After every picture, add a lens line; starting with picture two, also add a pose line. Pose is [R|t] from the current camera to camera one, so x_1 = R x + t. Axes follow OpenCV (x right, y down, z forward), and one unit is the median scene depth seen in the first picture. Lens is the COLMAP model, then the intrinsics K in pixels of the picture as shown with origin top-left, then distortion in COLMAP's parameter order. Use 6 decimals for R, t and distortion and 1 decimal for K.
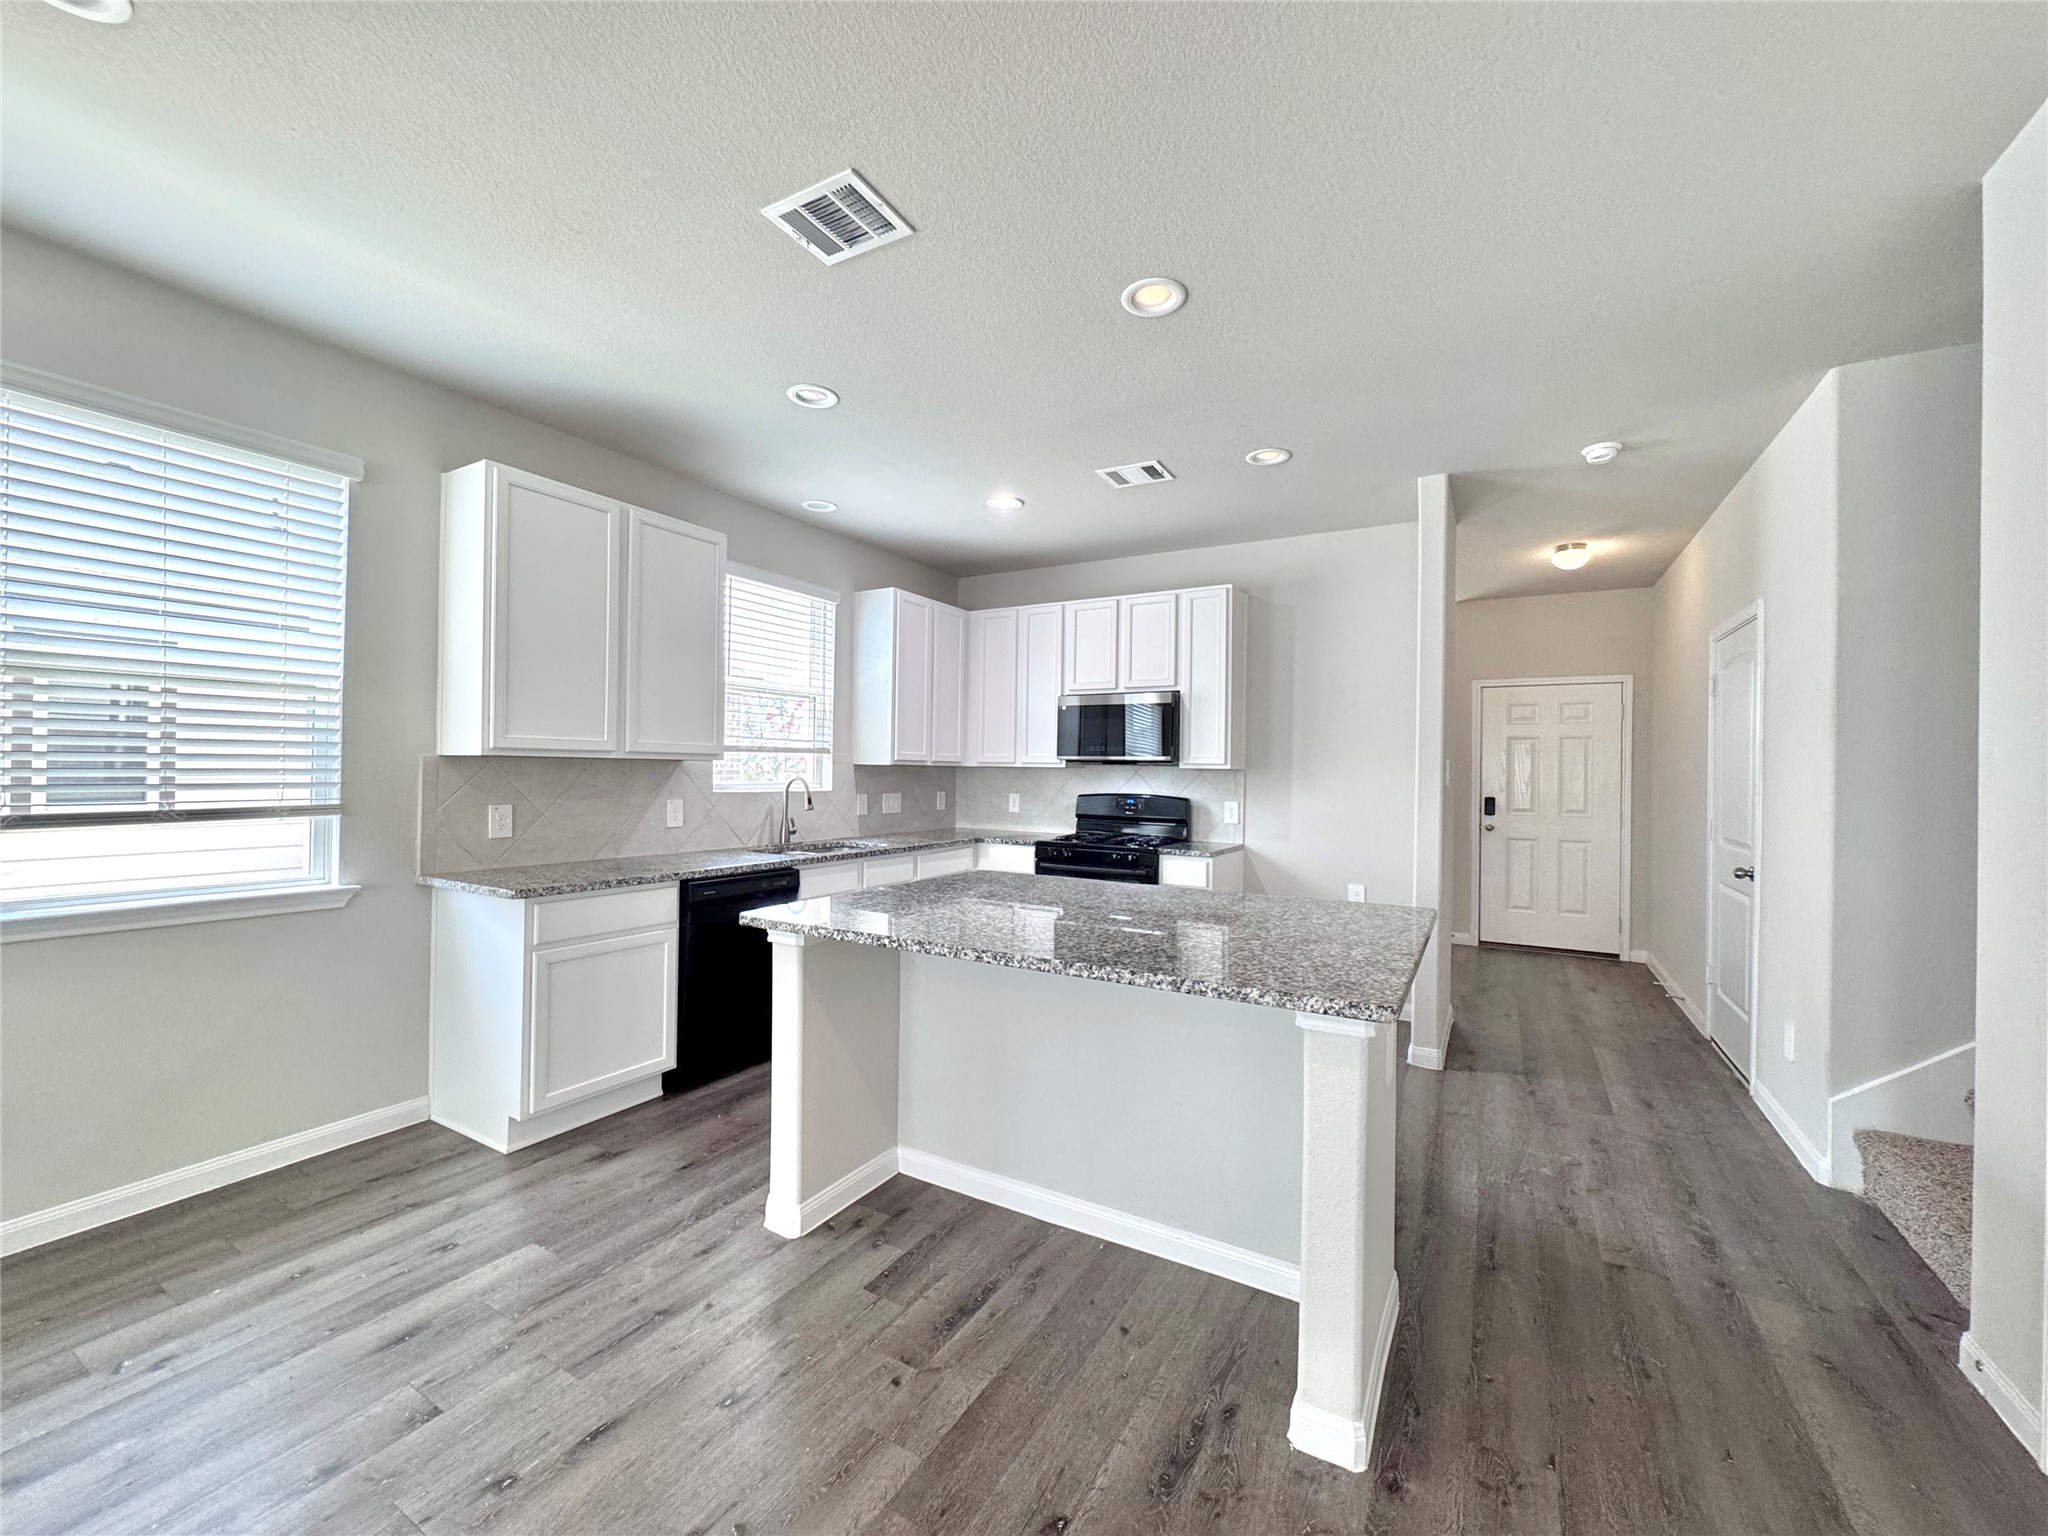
lens RADIAL K [[817.8, 0, 1020.5], [0, 817.8, 768.7], [0, 0, 1]] dist [-0.003800, -0.000299]
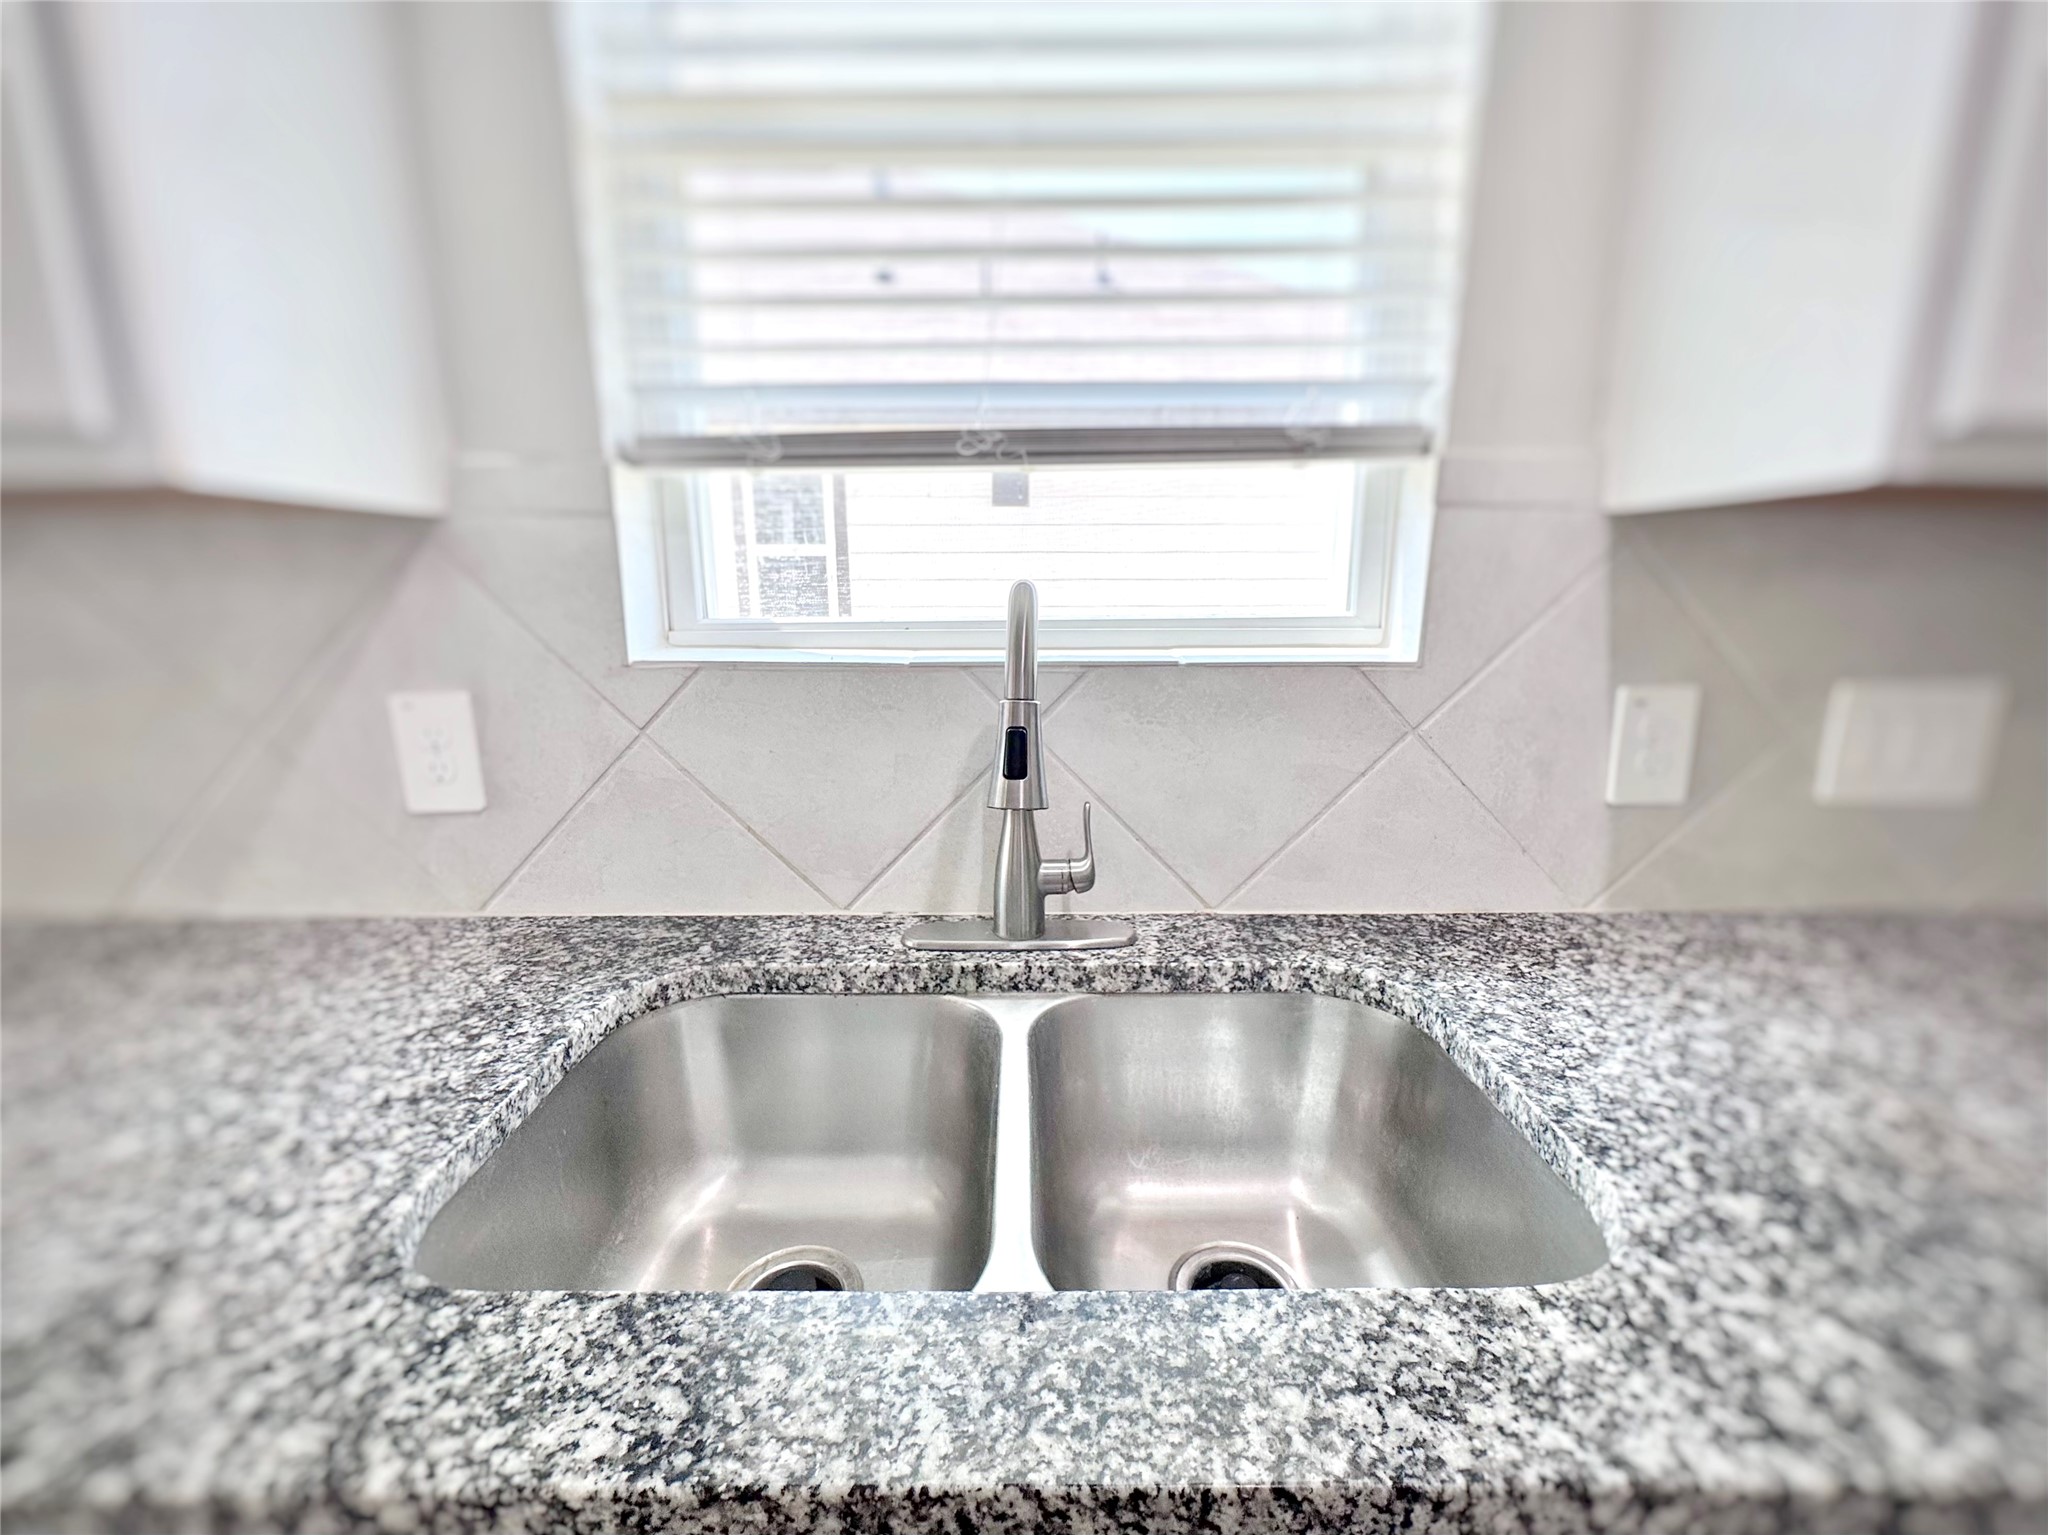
lens RADIAL K [[817.8, 0, 1027.1], [0, 817.8, 762.7], [0, 0, 1]] dist [-0.003800, -0.000299]
pose [[0.508654, 0.160914, -0.845800, -0.159727], [0.012849, 0.980851, 0.194334, 0.016183], [0.860875, -0.109716, 0.496846, 1.143687]]
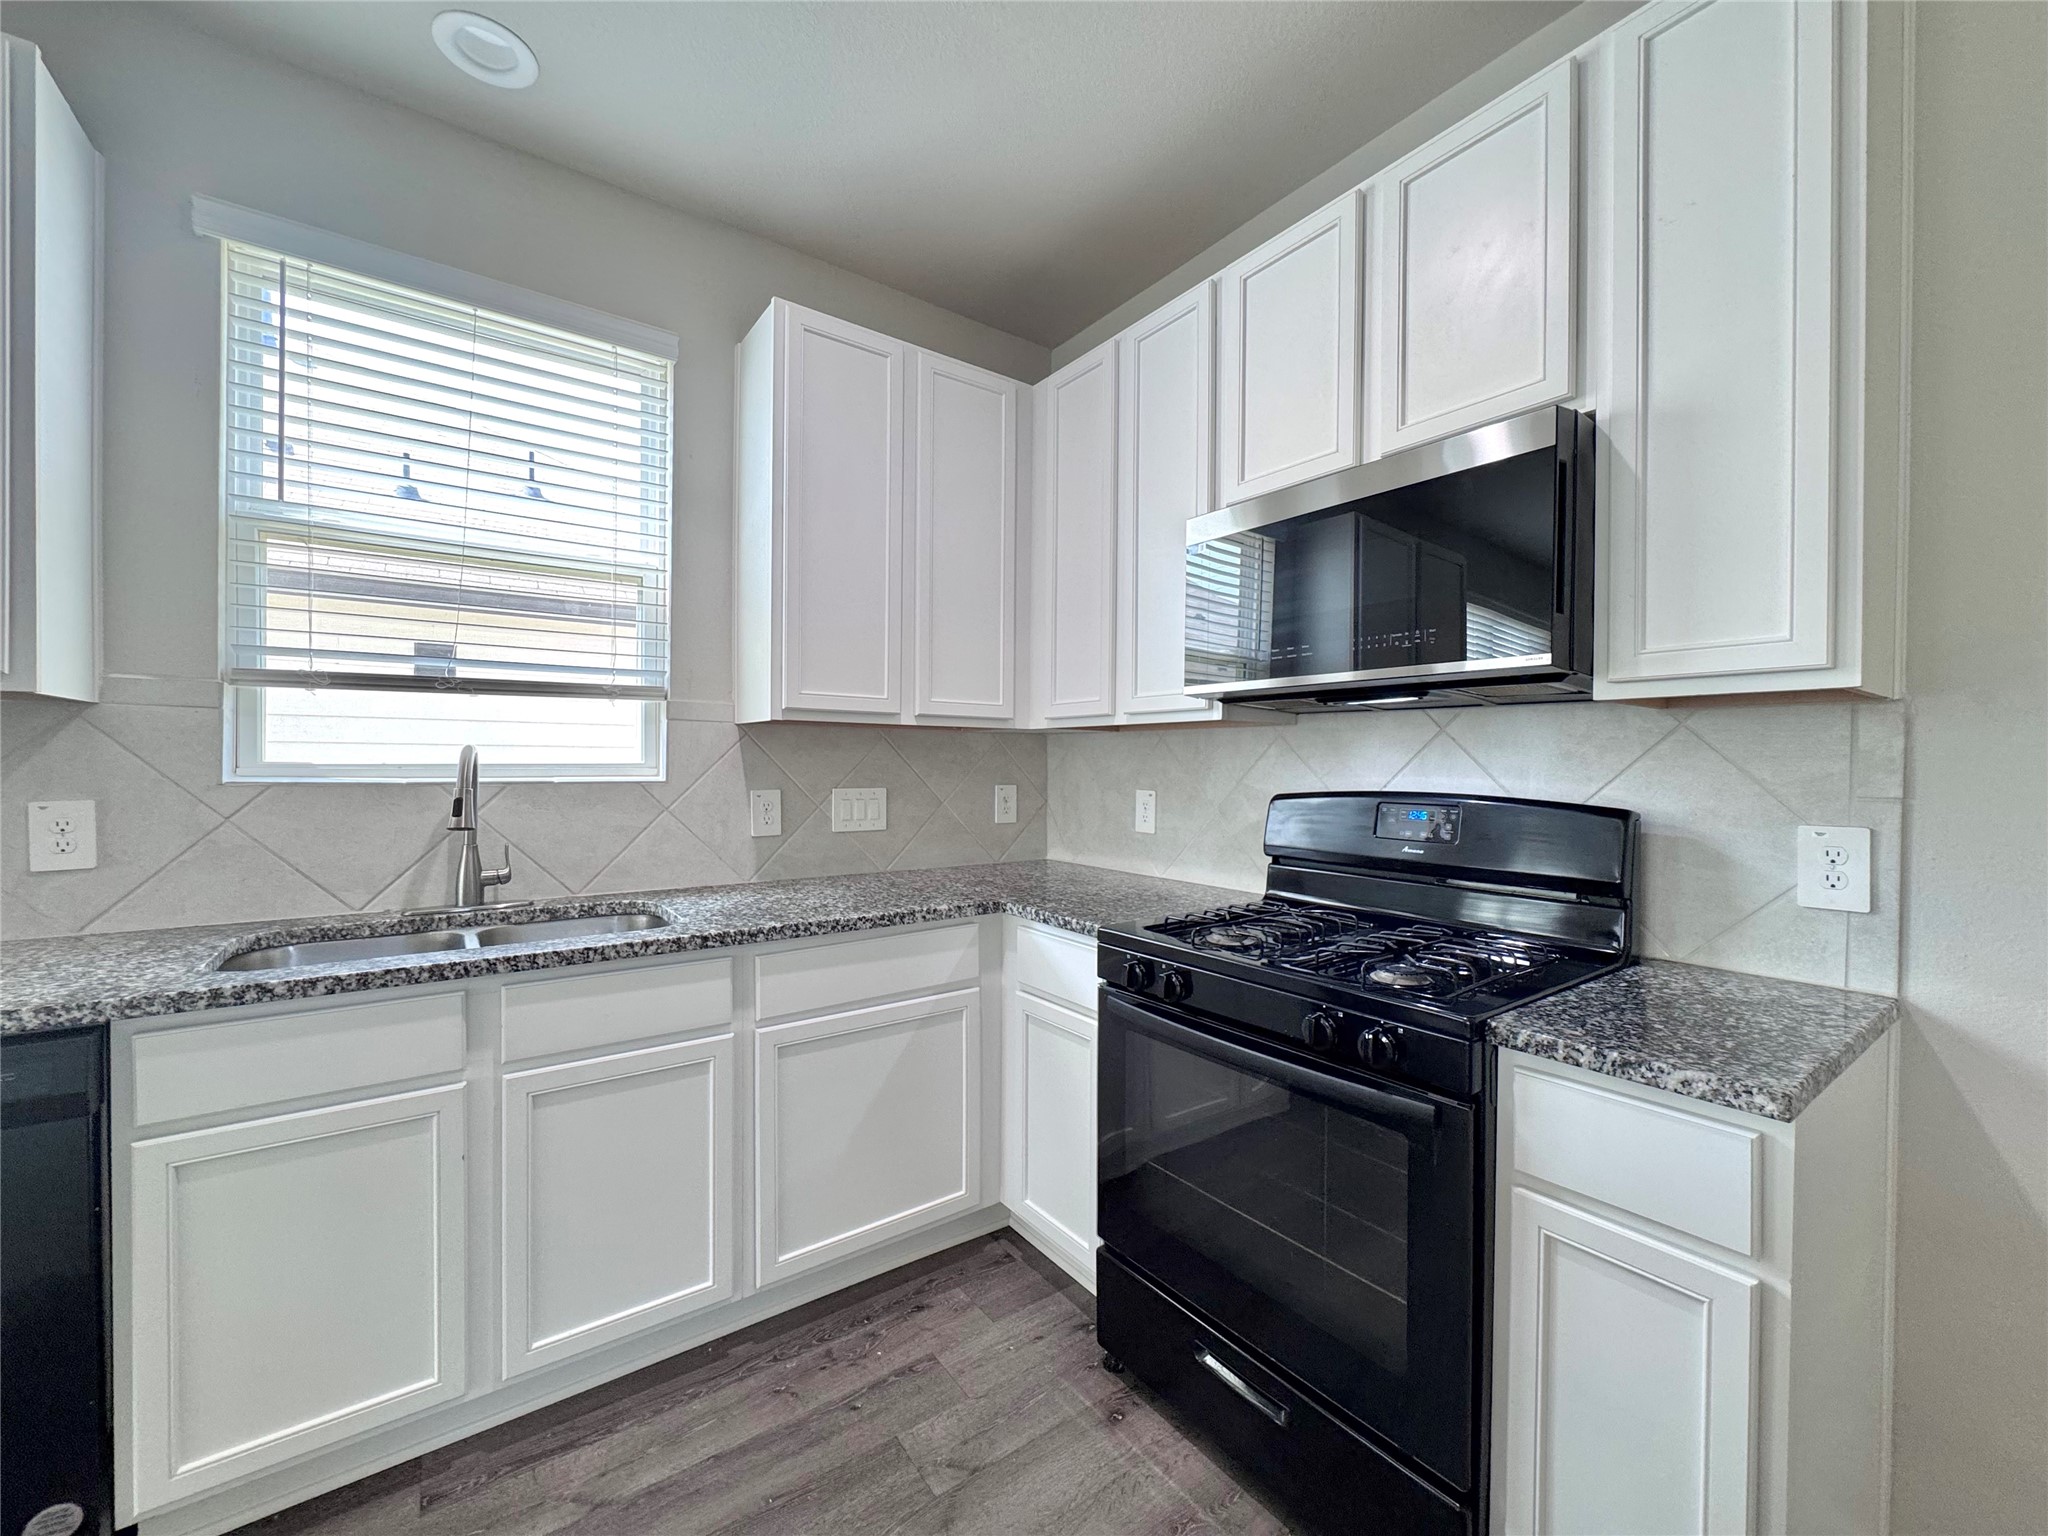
lens RADIAL K [[817.8, 0, 1023.2], [0, 817.8, 767.6], [0, 0, 1]] dist [-0.003800, -0.000299]
pose [[0.914197, -0.006193, -0.405223, 0.178766], [0.007957, 0.999965, 0.002668, 0.026673], [0.405192, -0.005664, 0.914214, 0.922432]]
